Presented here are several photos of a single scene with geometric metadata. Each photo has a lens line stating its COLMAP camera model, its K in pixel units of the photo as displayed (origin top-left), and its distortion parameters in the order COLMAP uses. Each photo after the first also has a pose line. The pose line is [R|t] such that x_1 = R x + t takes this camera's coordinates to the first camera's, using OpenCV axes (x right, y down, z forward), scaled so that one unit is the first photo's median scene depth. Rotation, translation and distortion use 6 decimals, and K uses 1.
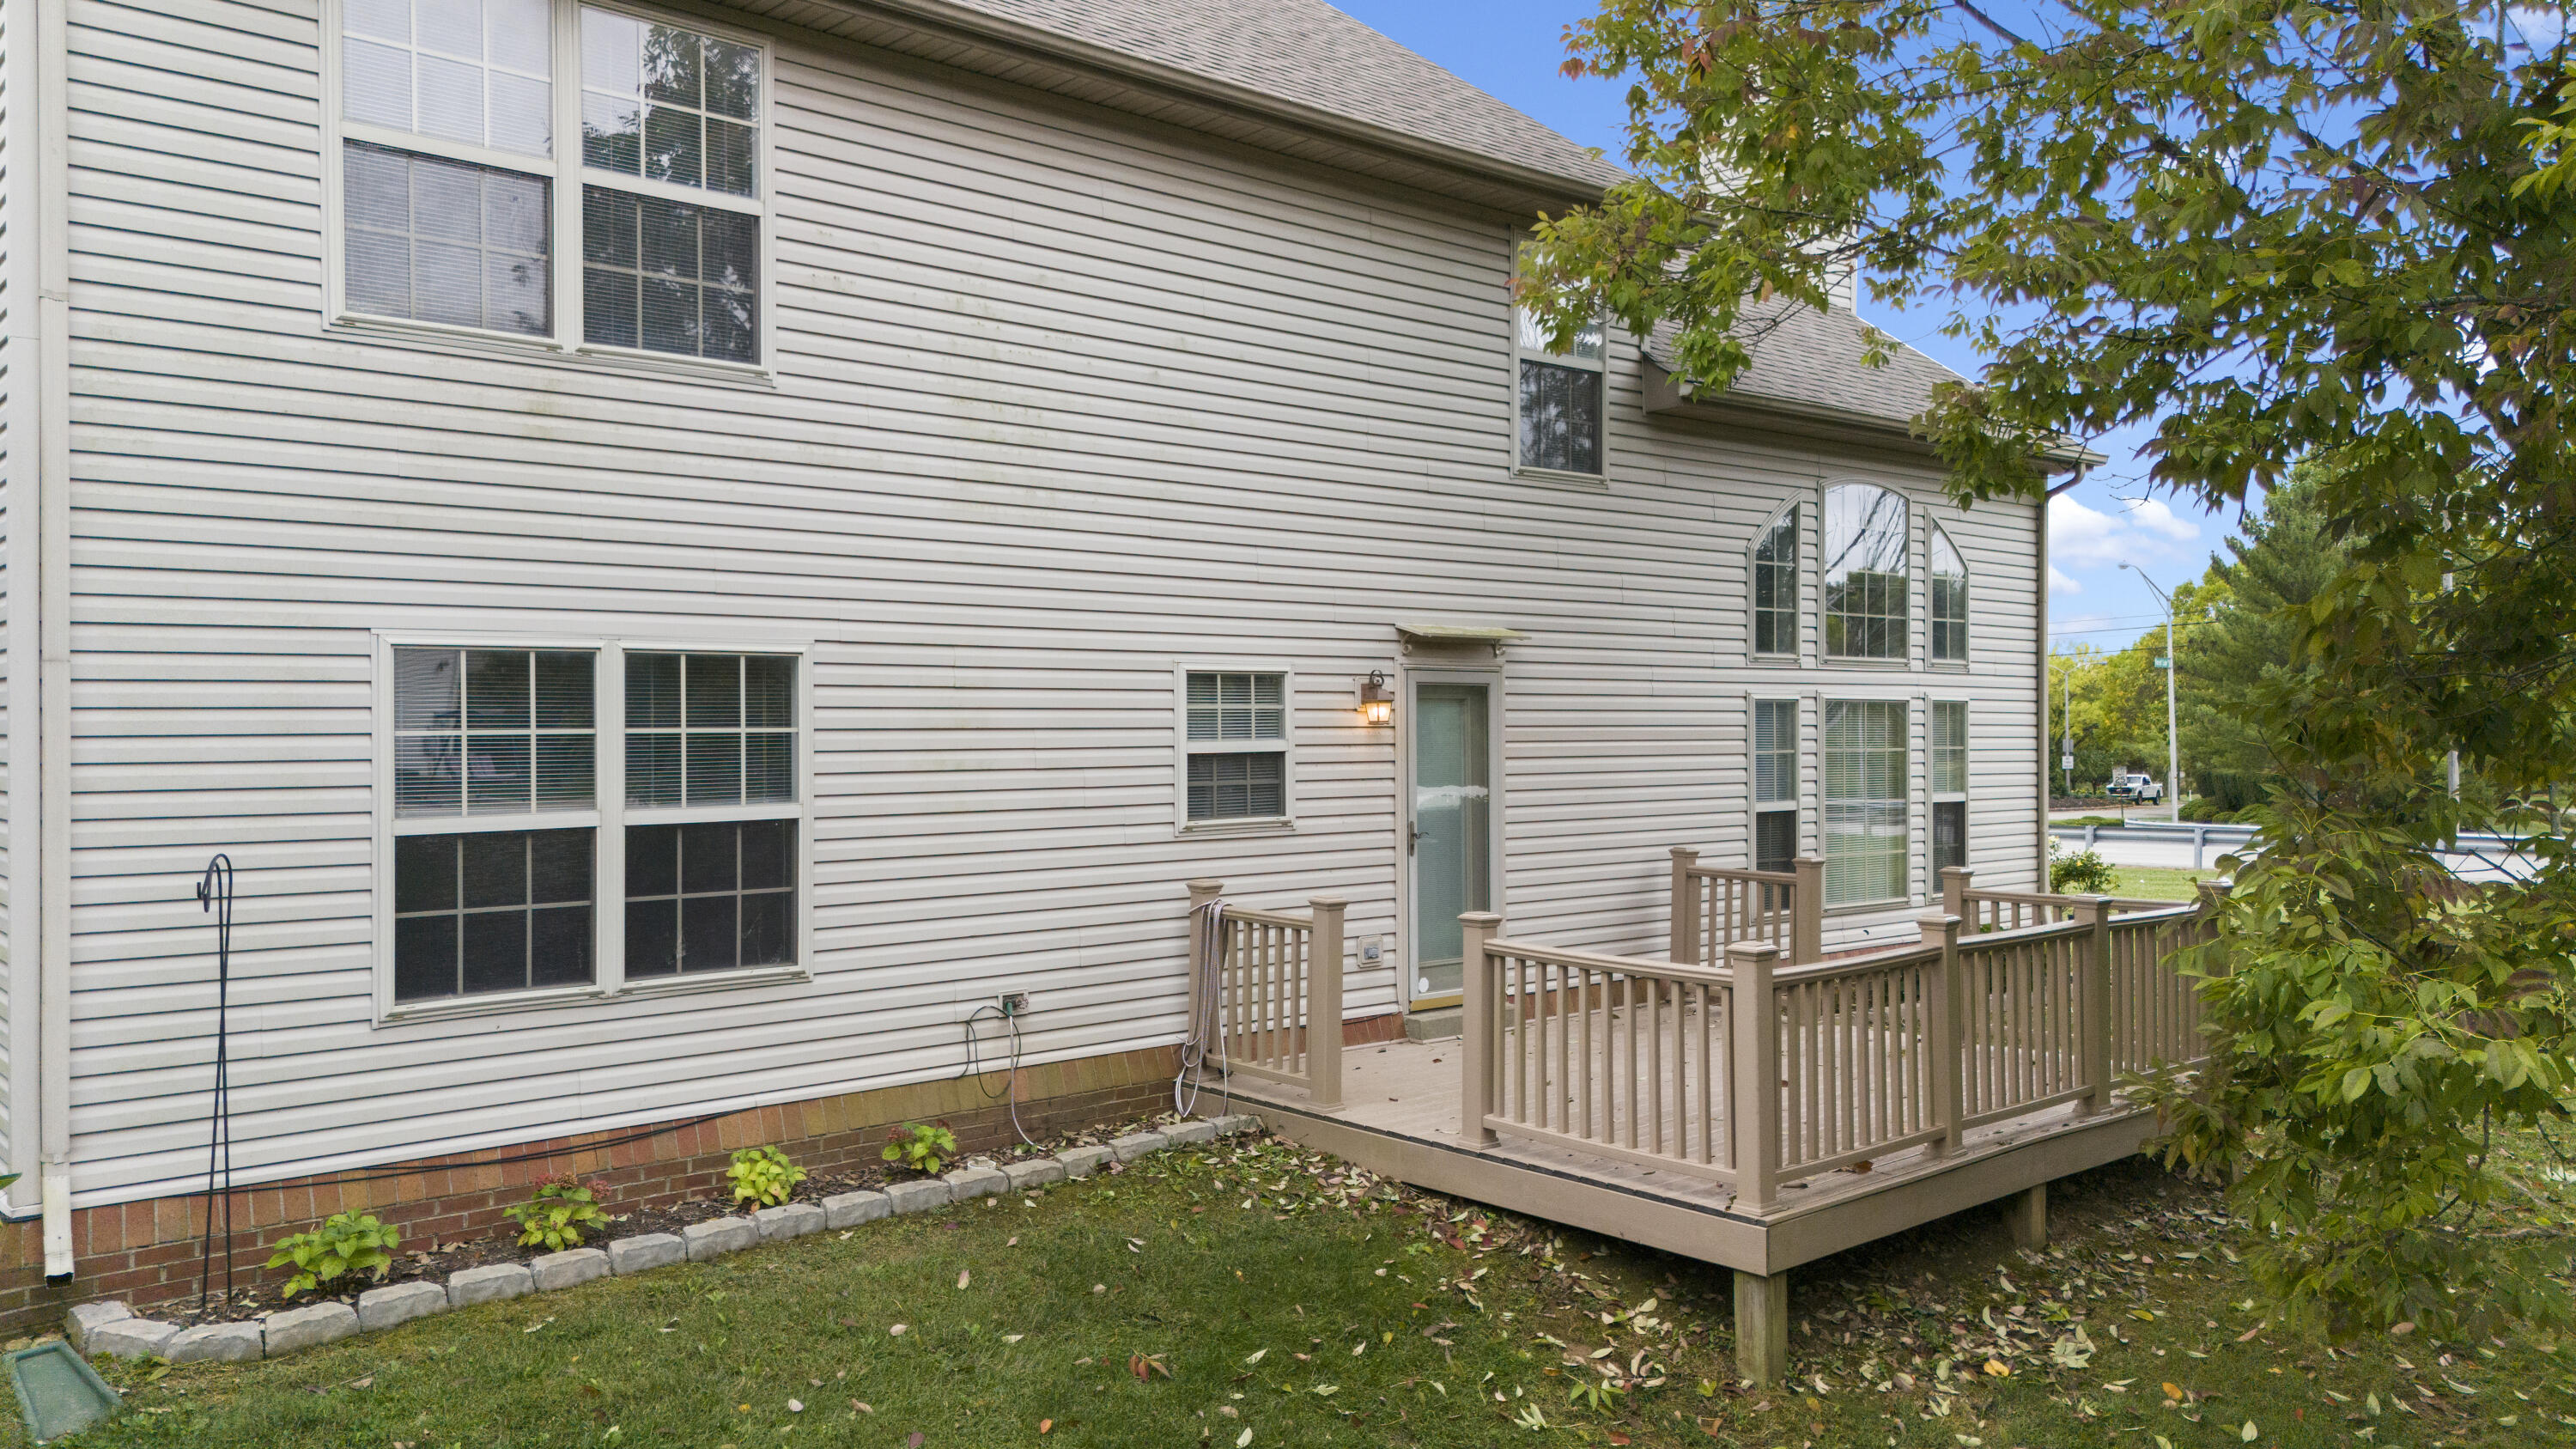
lens RADIAL K [[1911.1, 0, 1291.4], [0, 1911.1, 858.3], [0, 0, 1]] dist [0.010560, 0.004135]
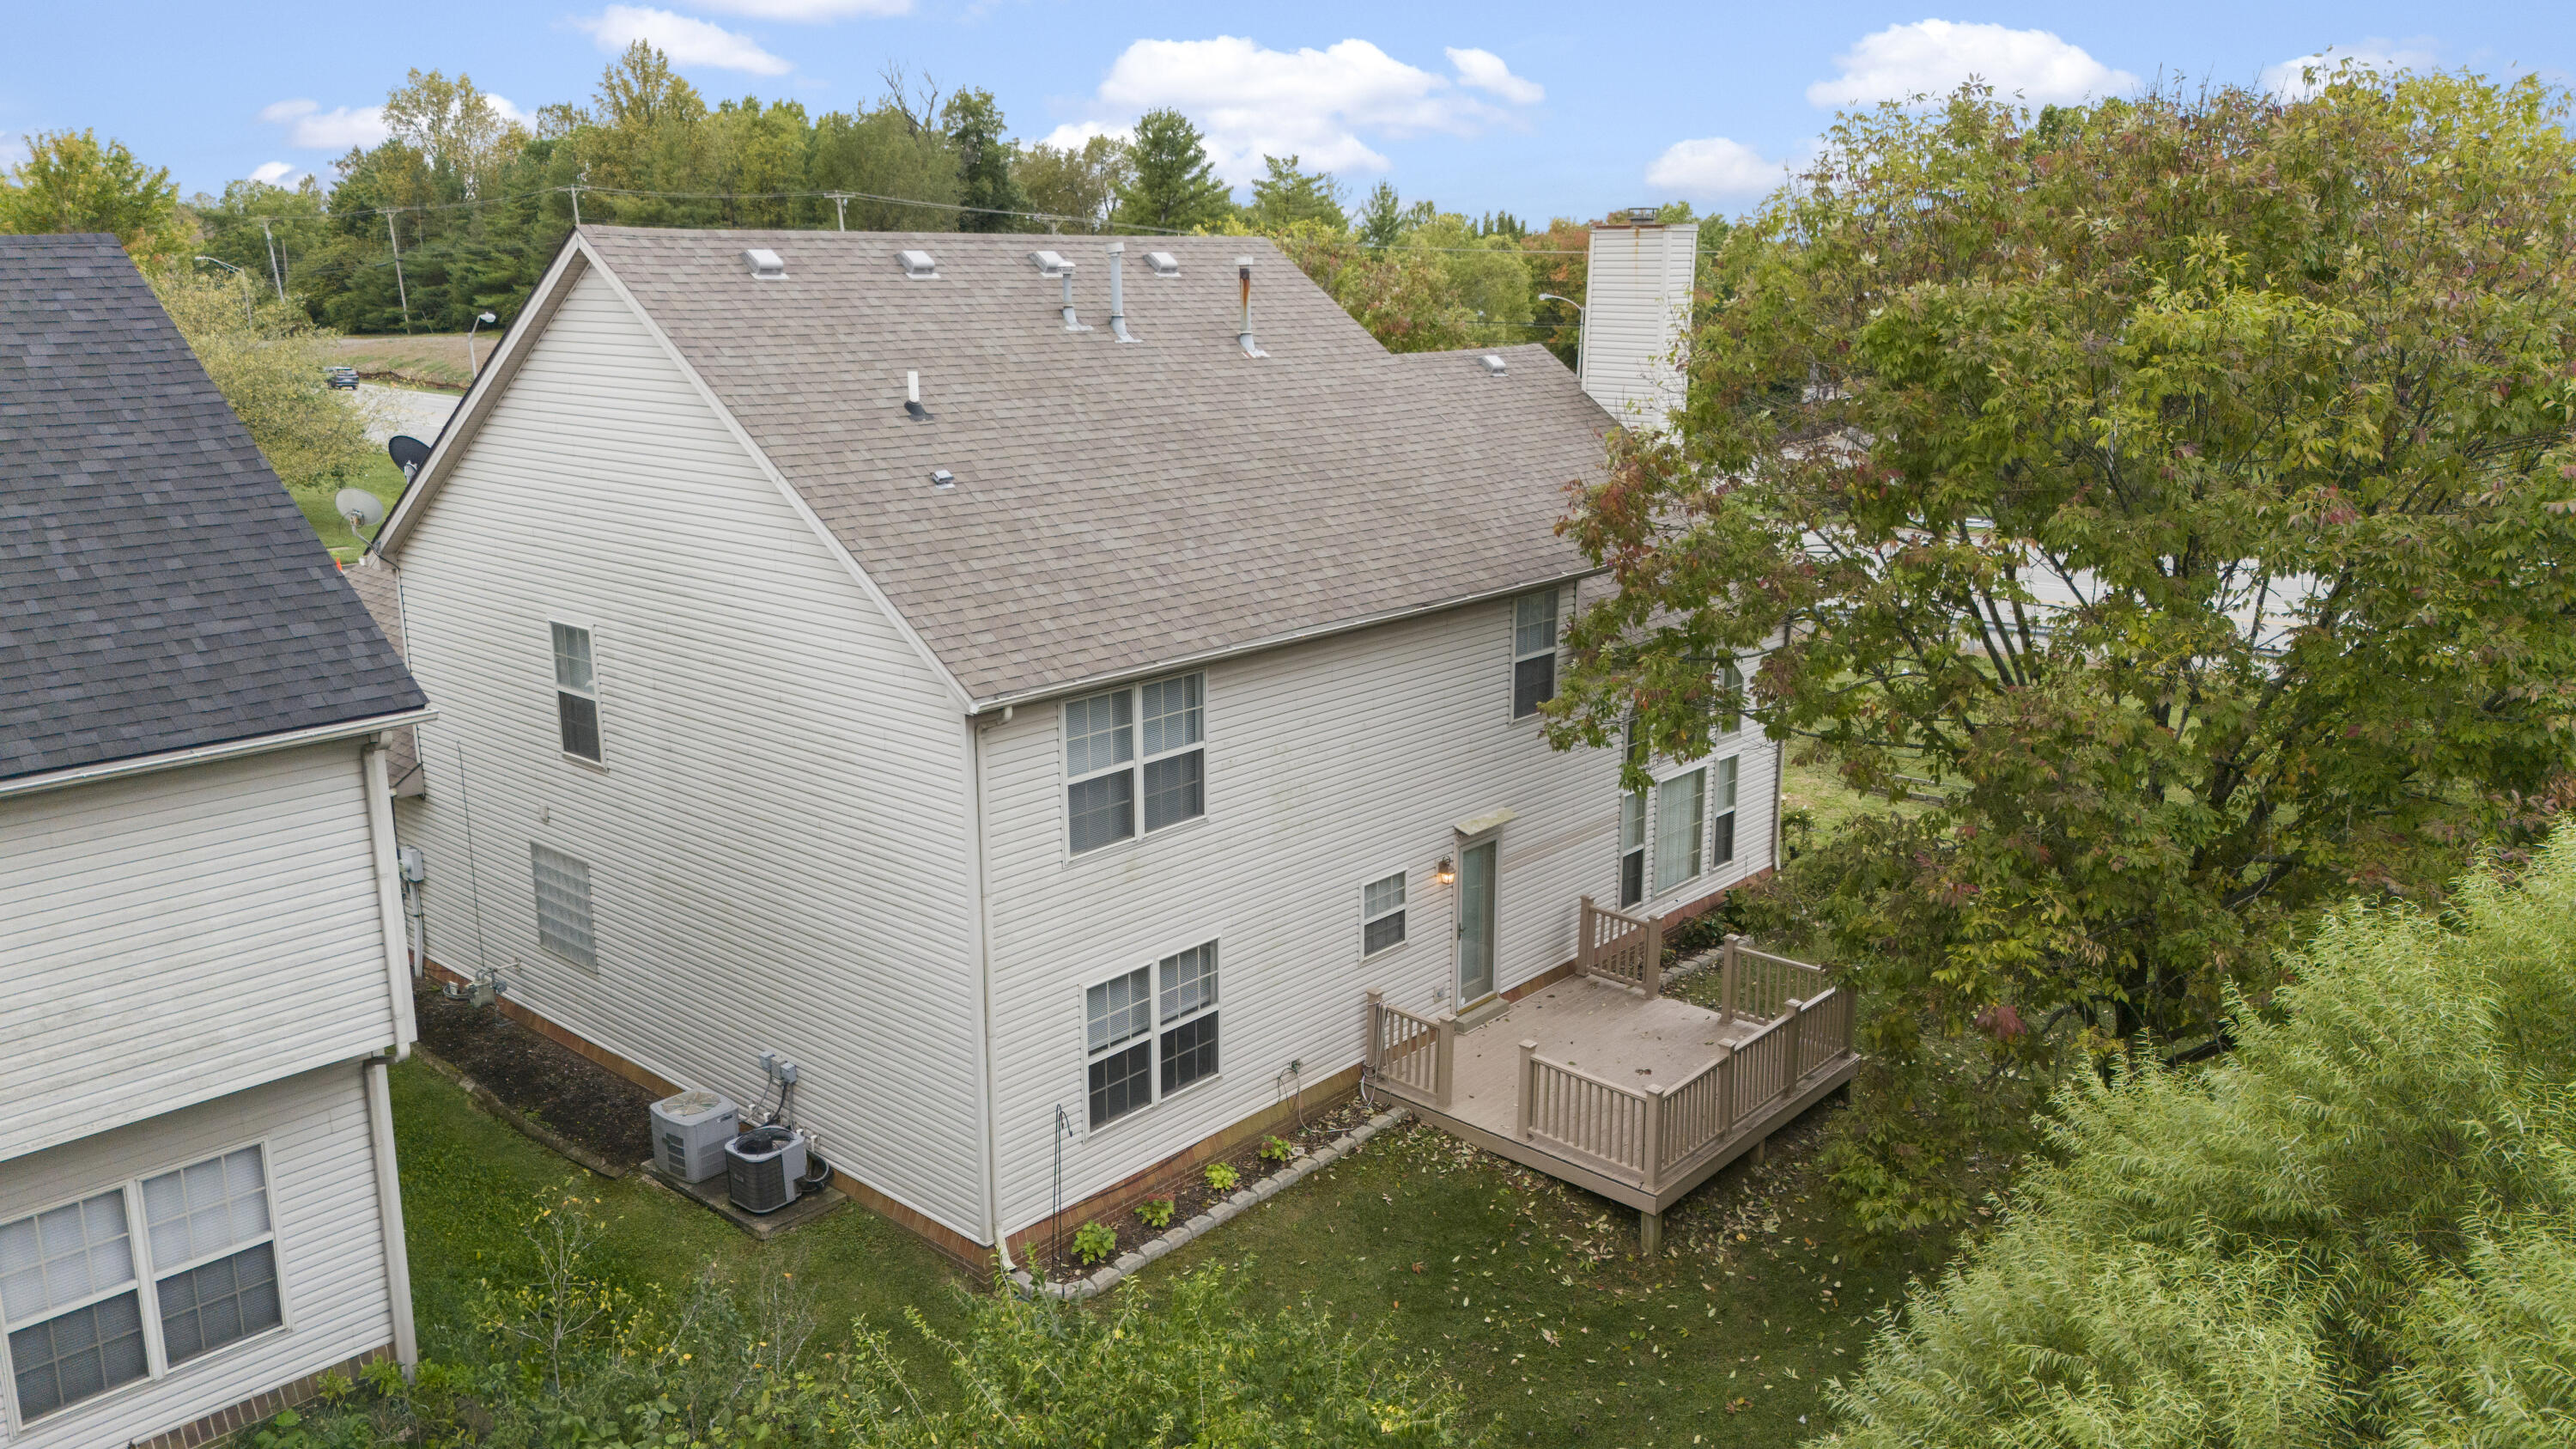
lens RADIAL K [[1892.5, 0, 1288.0], [0, 1892.5, 724.5], [0, 0, 1]] dist [-0.005995, -0.002623]
pose [[0.993214, -0.024286, 0.113736, -0.388408], [0.003919, 0.984388, 0.175970, -0.668542], [-0.116234, -0.174330, 0.977803, -0.984740]]
